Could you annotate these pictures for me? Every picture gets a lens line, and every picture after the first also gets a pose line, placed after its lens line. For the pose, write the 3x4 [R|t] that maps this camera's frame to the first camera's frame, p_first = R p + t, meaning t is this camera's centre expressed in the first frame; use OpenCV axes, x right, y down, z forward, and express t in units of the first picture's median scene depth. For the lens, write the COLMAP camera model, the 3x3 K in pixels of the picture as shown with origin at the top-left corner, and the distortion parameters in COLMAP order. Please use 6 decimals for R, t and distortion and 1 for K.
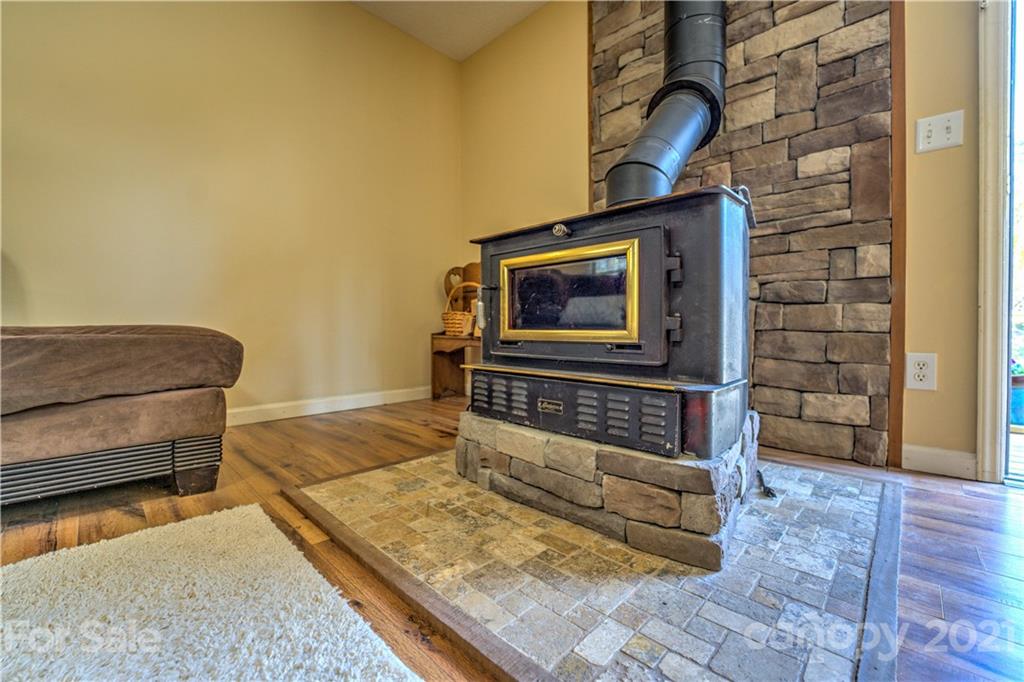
lens RADIAL K [[462.8, 0, 509.5], [0, 462.8, 330.5], [0, 0, 1]] dist [-0.022581, 0.000161]
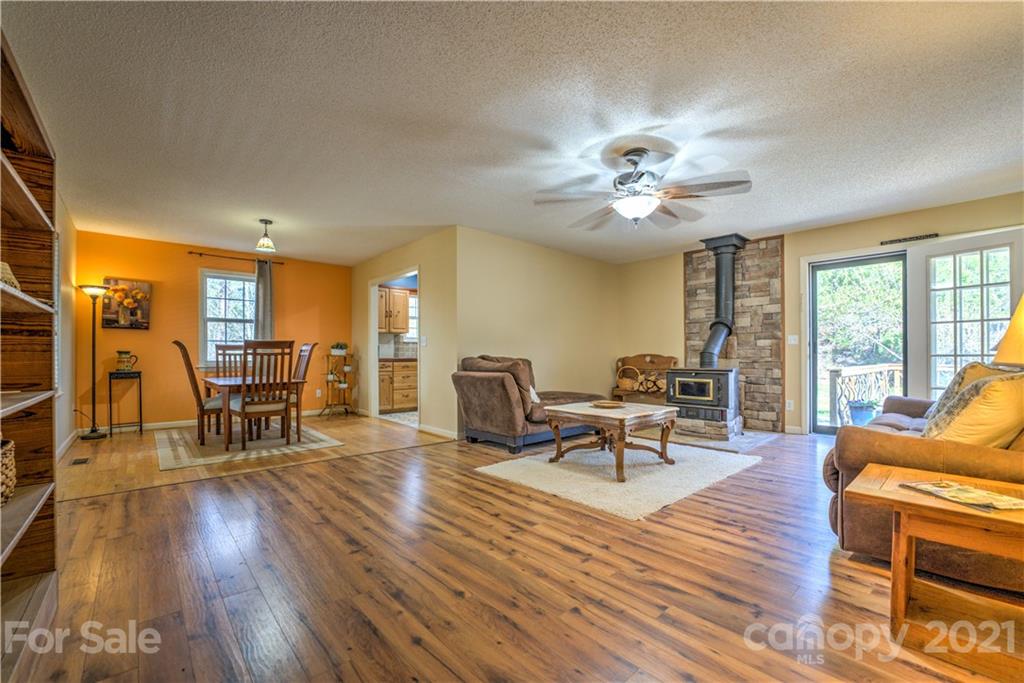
lens RADIAL K [[429.8, 0, 520.4], [0, 429.8, 356.0], [0, 0, 1]] dist [-0.025053, 0.000261]
pose [[0.997014, -0.008023, -0.076801, -0.926540], [0.007182, 0.999911, -0.011216, -0.267603], [0.076885, 0.010631, 0.996983, -2.443202]]
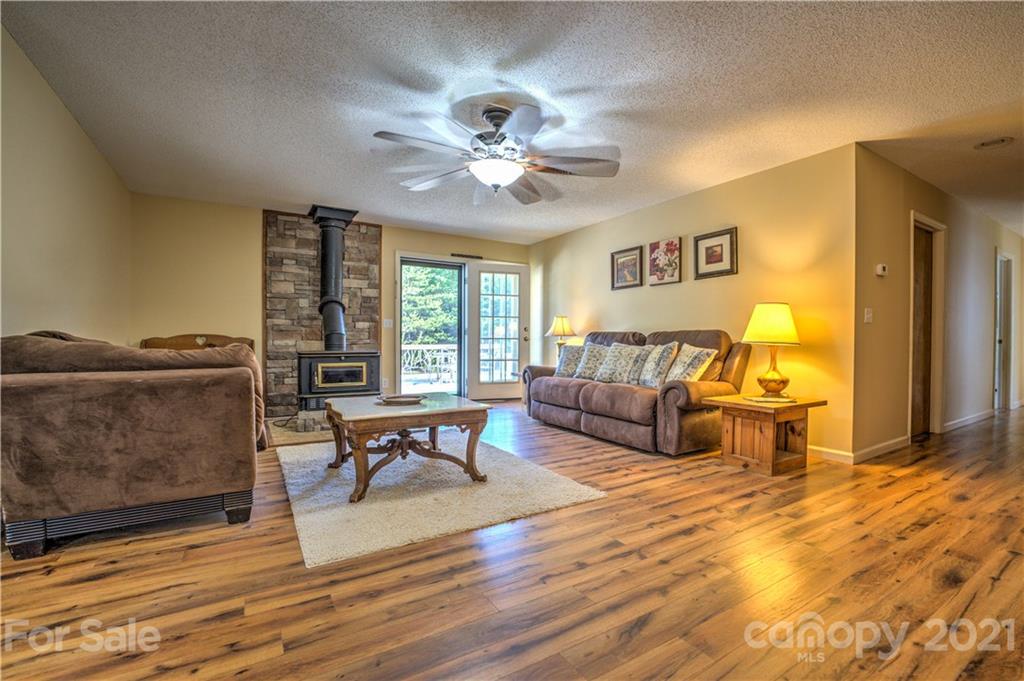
lens RADIAL K [[418.6, 0, 512.0], [0, 418.6, 340.5], [0, 0, 1]] dist [-0.021765, 0.000042]
pose [[0.285207, -0.006299, 0.958445, -2.160349], [0.007717, 0.999961, 0.004276, -0.276643], [-0.958435, 0.006177, 0.285245, -1.052747]]
